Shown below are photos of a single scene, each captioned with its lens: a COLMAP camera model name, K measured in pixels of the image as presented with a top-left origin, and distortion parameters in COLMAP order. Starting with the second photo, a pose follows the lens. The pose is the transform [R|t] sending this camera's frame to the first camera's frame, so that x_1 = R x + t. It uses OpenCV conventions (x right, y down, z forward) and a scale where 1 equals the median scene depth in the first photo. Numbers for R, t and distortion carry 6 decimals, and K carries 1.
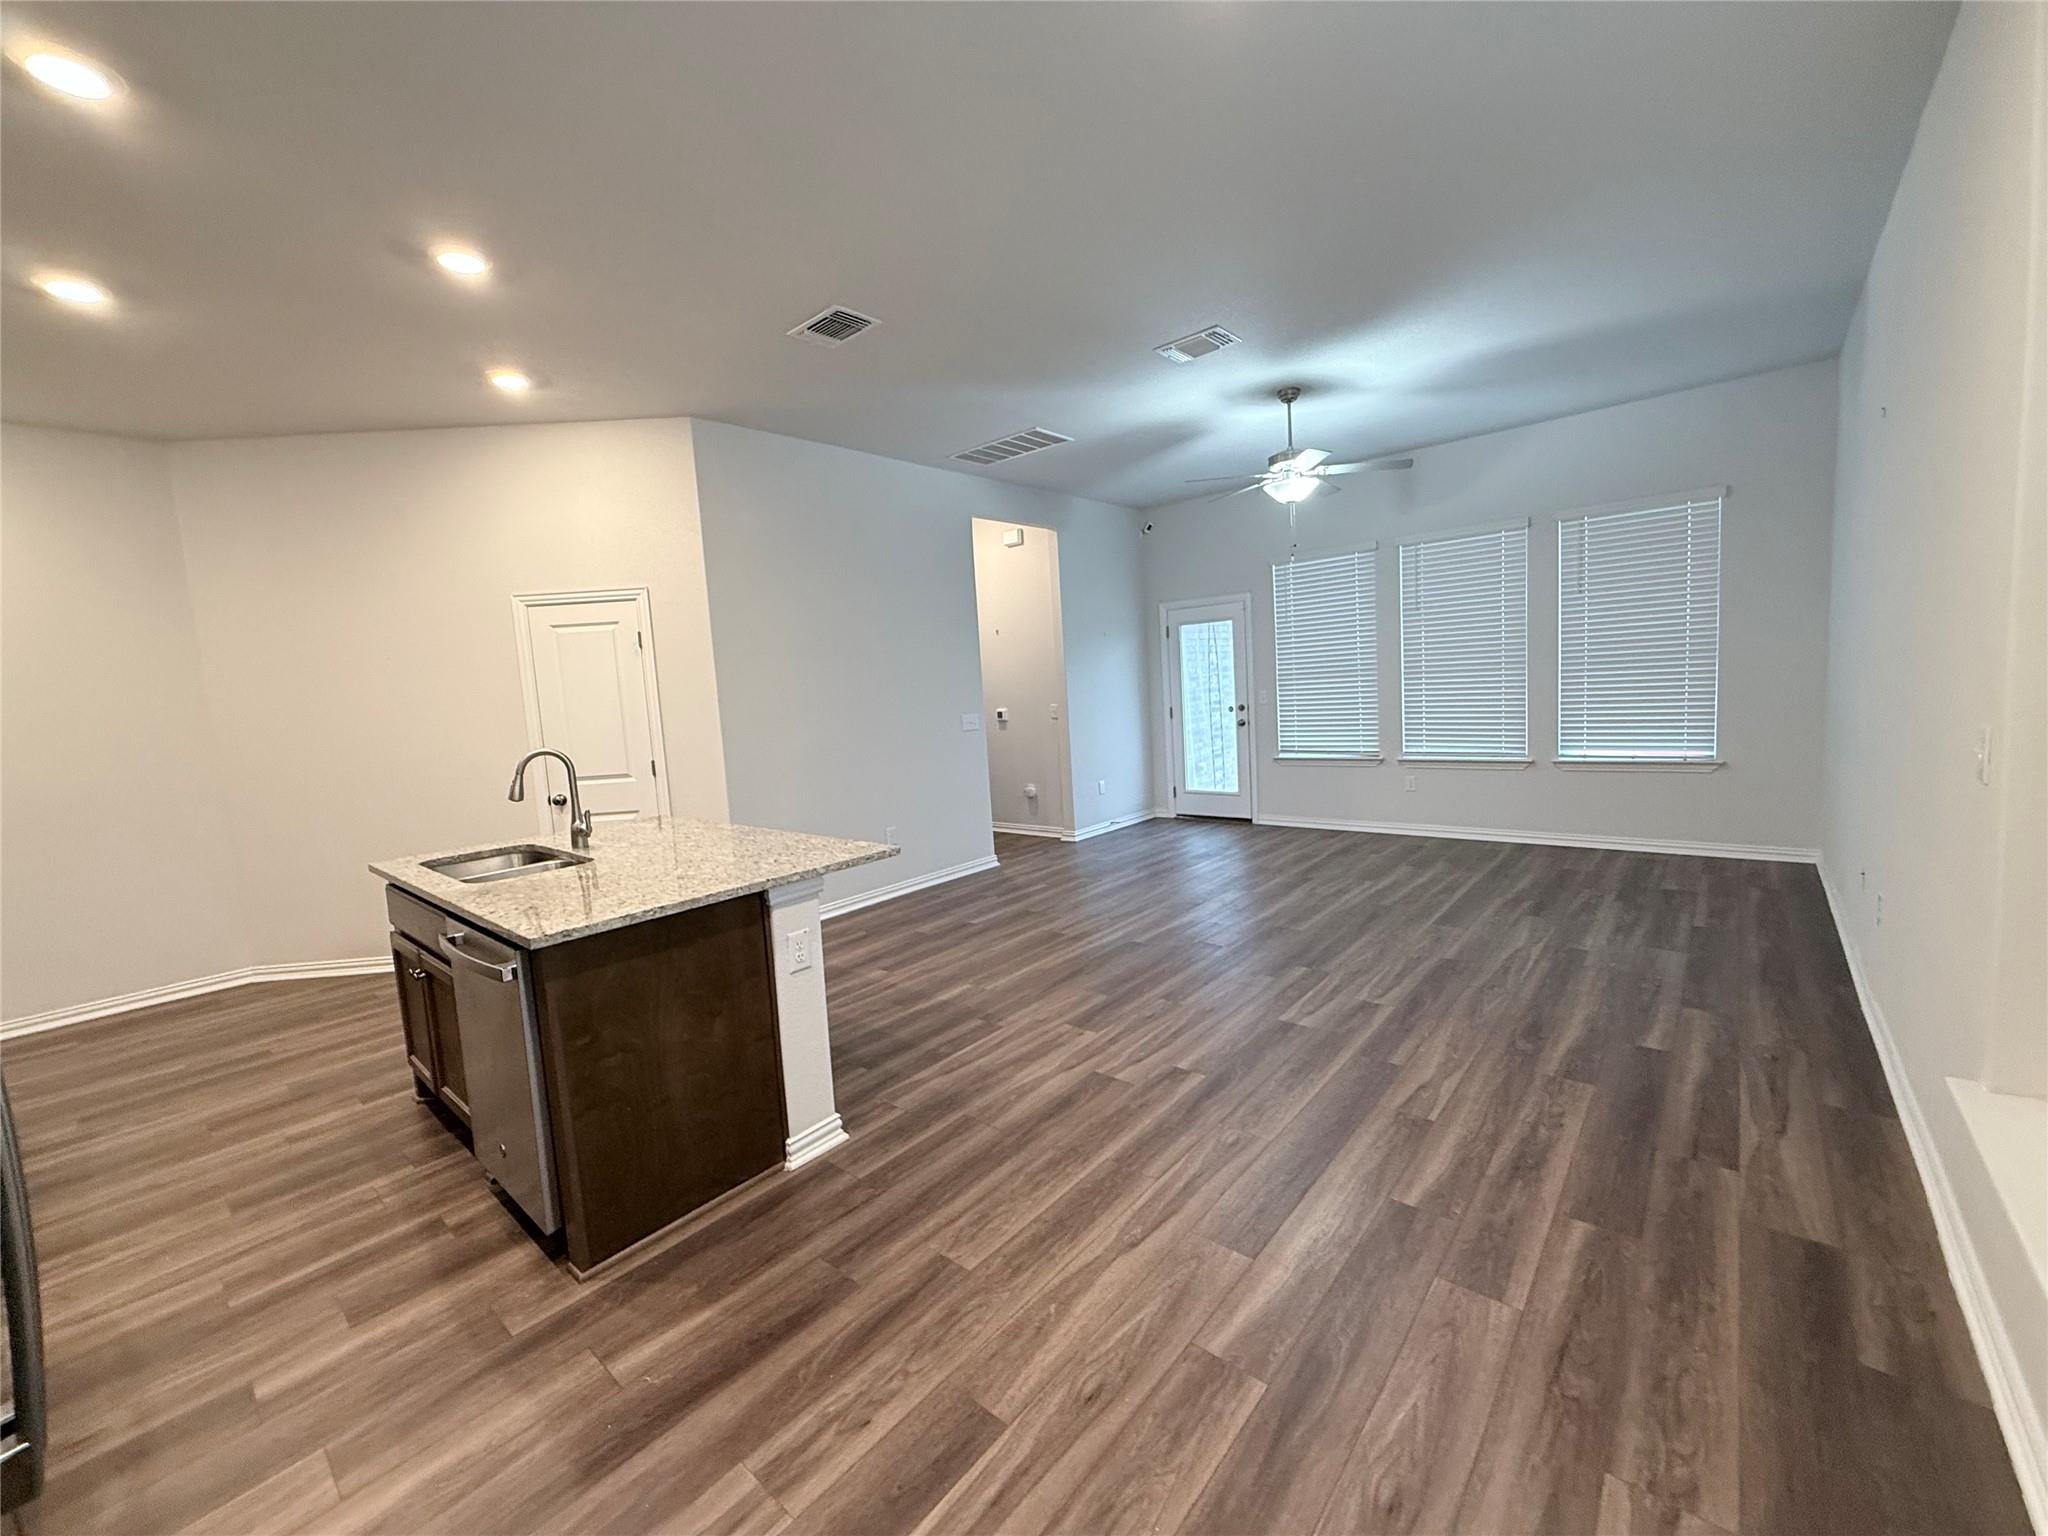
lens RADIAL K [[817.9, 0, 1025.5], [0, 817.9, 774.3], [0, 0, 1]] dist [0.001164, 0.000354]
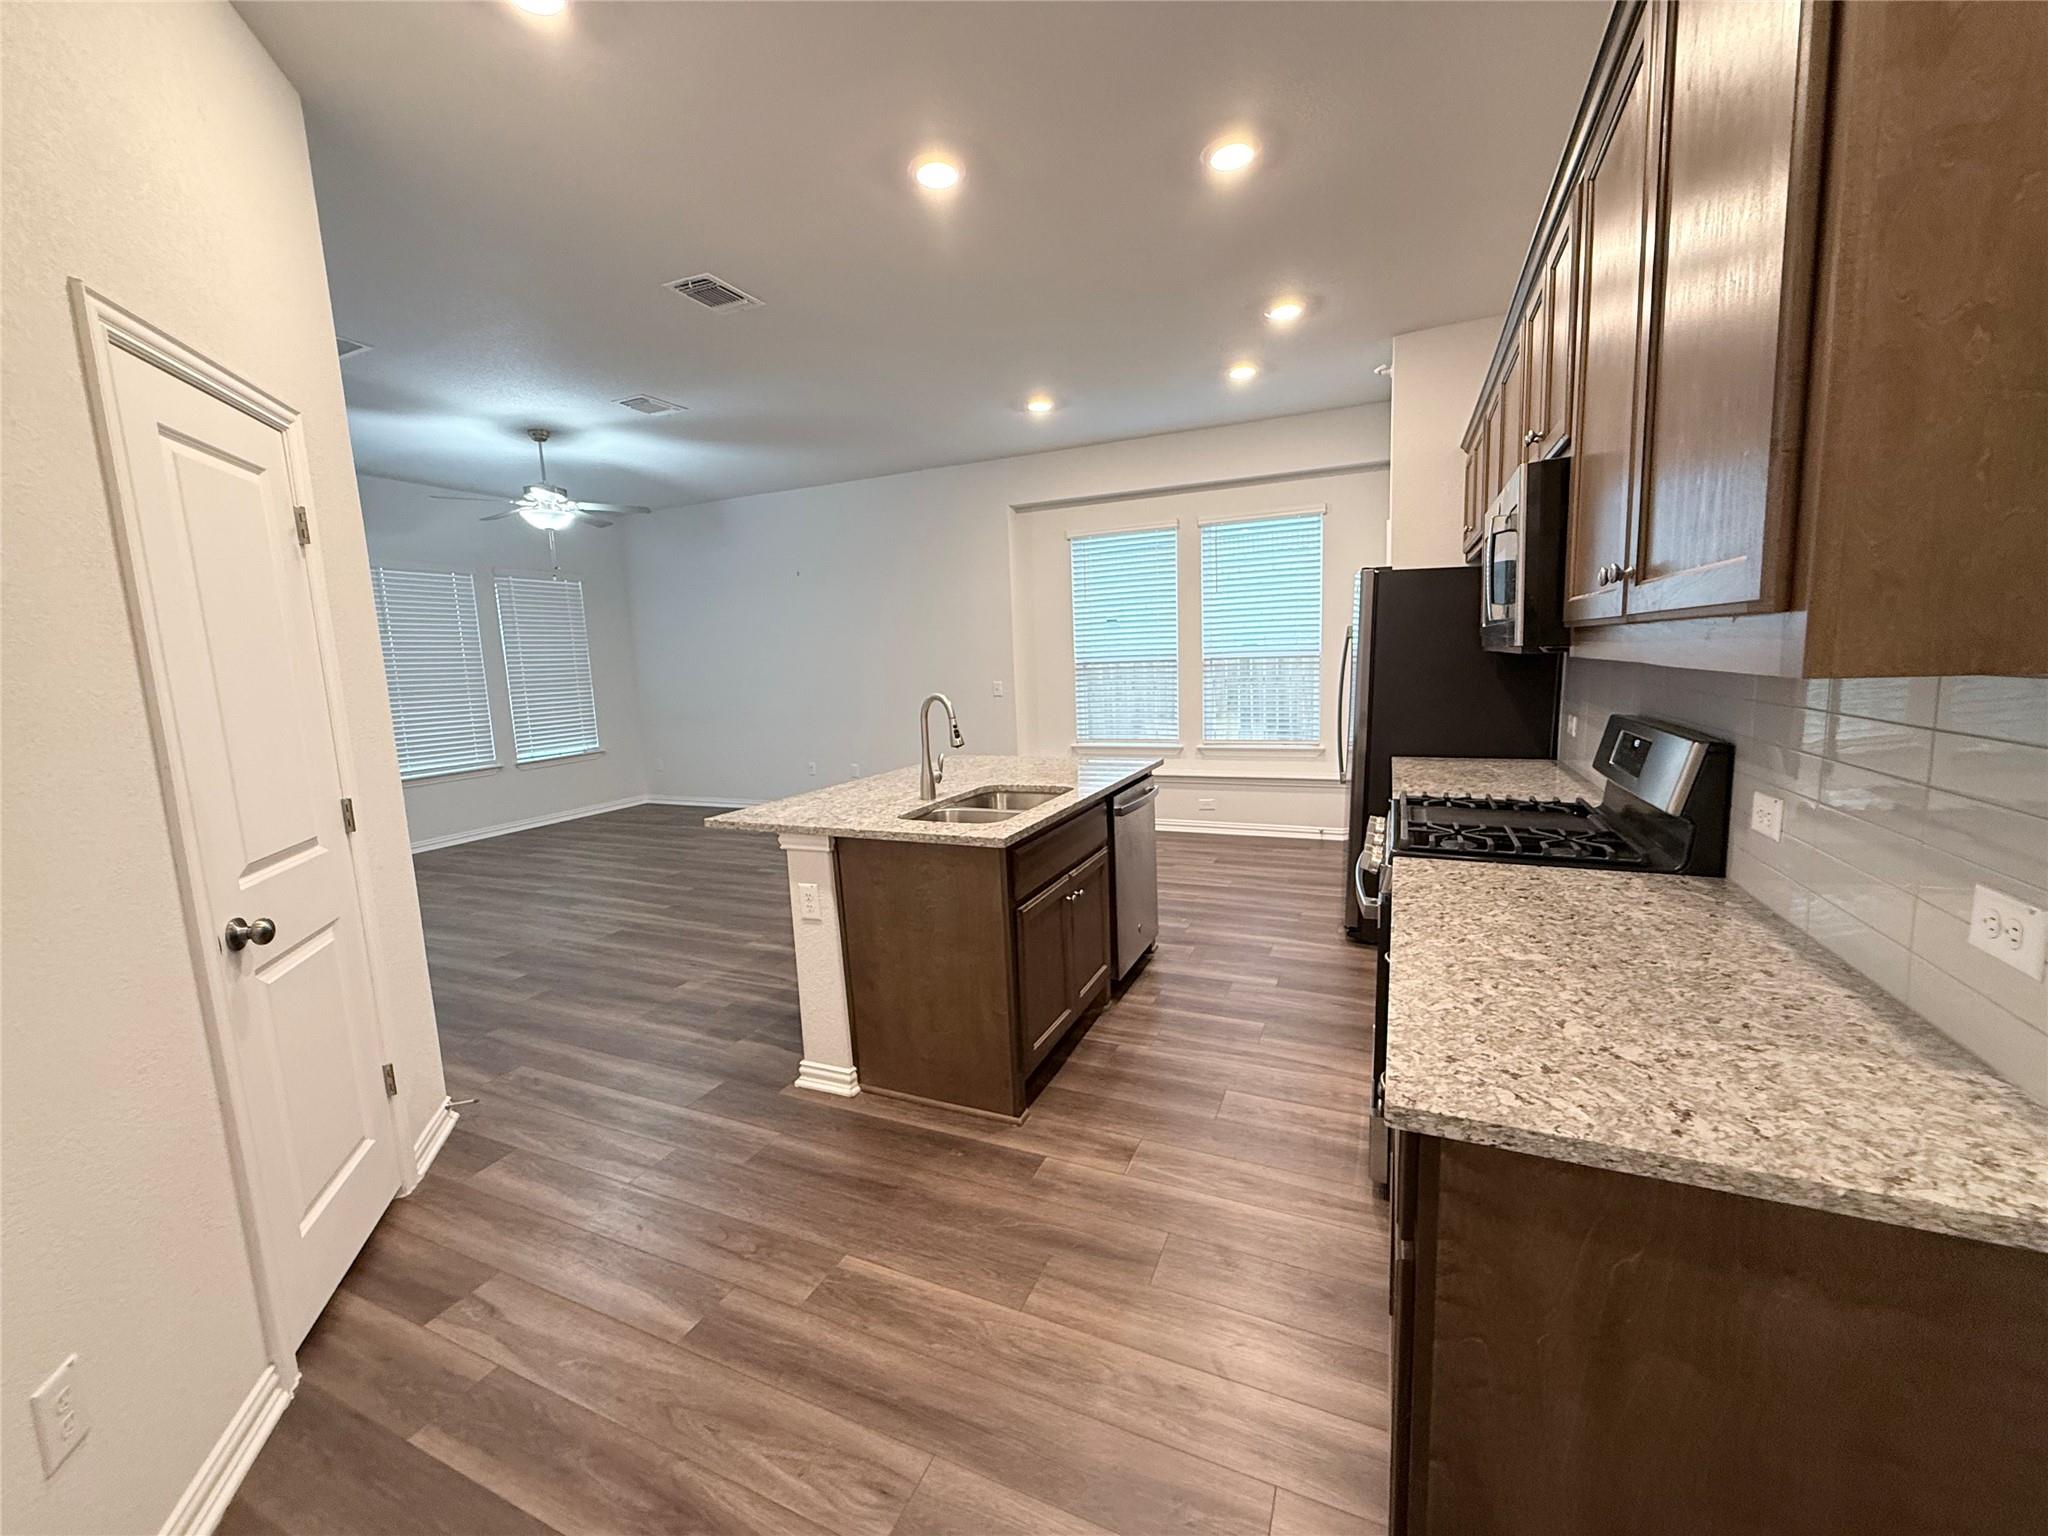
lens RADIAL K [[817.9, 0, 1027.2], [0, 817.9, 765.3], [0, 0, 1]] dist [0.001164, 0.000354]
pose [[-0.284934, -0.053252, 0.957067, -1.068794], [0.167265, 0.980375, 0.104346, -0.018645], [-0.943840, 0.189816, -0.270435, 0.818523]]
